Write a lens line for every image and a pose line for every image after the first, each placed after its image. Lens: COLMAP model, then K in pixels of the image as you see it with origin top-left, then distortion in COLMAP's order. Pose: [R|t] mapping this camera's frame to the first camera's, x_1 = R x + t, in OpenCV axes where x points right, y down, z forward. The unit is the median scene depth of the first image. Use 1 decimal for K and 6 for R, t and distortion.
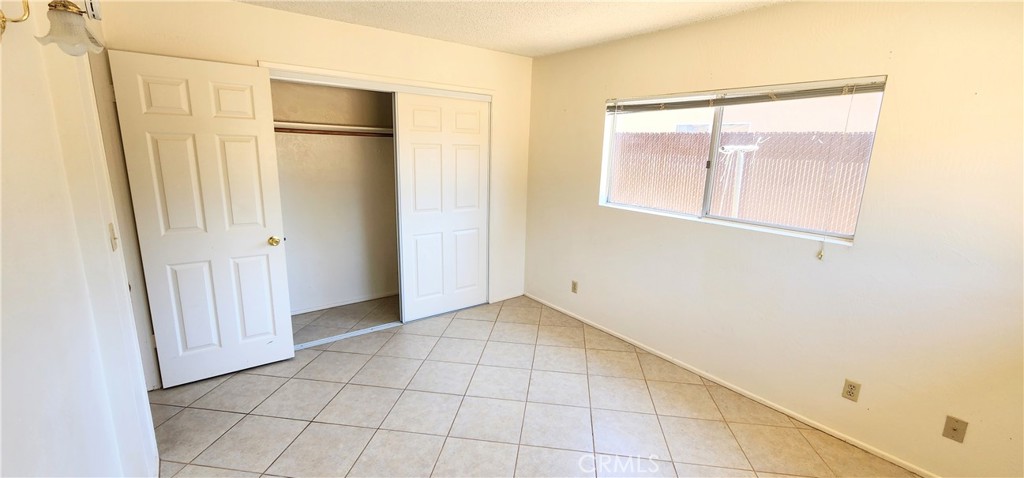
lens RADIAL K [[431.8, 0, 514.4], [0, 431.8, 250.1], [0, 0, 1]] dist [0.015271, 0.001689]
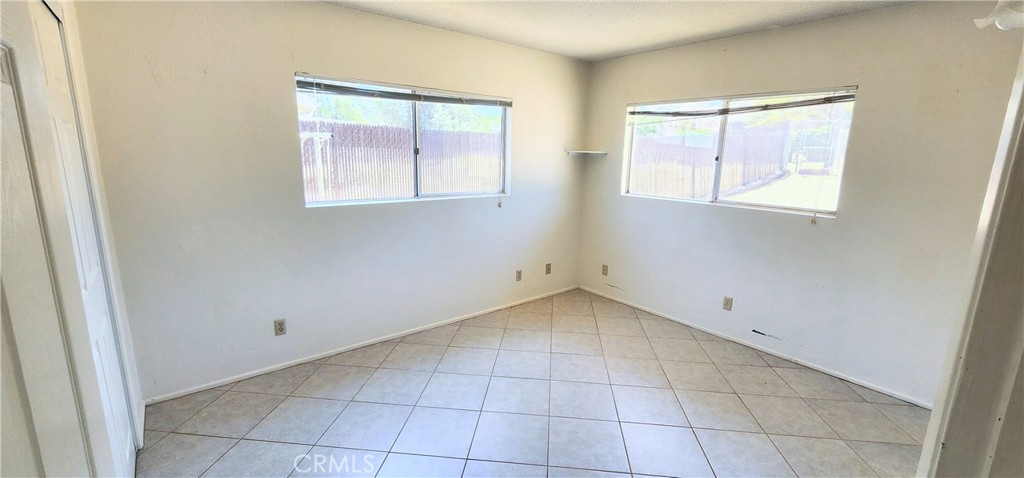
lens RADIAL K [[431.8, 0, 514.5], [0, 431.8, 243.8], [0, 0, 1]] dist [0.015271, 0.001689]
pose [[-0.035923, -0.232356, 0.971967, -0.649914], [0.220657, 0.946746, 0.234482, -0.154382], [-0.974690, 0.222895, 0.017261, 0.686923]]
